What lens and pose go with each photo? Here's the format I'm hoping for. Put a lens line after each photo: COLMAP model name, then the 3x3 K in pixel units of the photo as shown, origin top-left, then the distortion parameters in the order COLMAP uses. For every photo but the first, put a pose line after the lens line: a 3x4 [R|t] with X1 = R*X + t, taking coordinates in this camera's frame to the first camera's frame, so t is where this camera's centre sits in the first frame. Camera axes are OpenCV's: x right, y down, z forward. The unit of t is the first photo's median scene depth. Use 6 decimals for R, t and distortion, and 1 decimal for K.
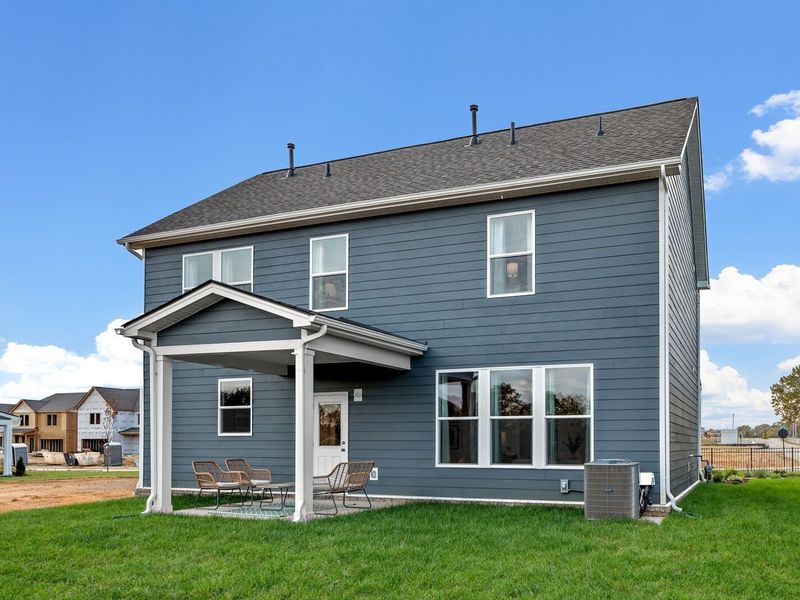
lens RADIAL K [[823.3, 0, 400.0], [0, 823.3, 300.0], [0, 0, 1]] dist [-0.018745, -0.006539]
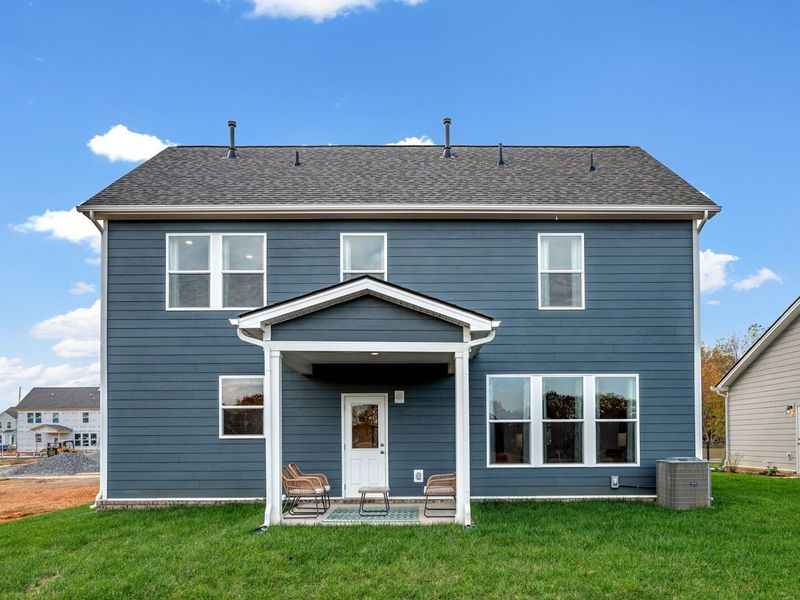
lens RADIAL K [[823.3, 0, 400.0], [0, 823.3, 300.0], [0, 0, 1]] dist [-0.018745, -0.006539]
pose [[0.885094, 0.071236, 0.459928, -0.551306], [-0.072803, 0.997243, -0.014354, 0.013708], [-0.459683, -0.020780, 0.887840, 0.127080]]
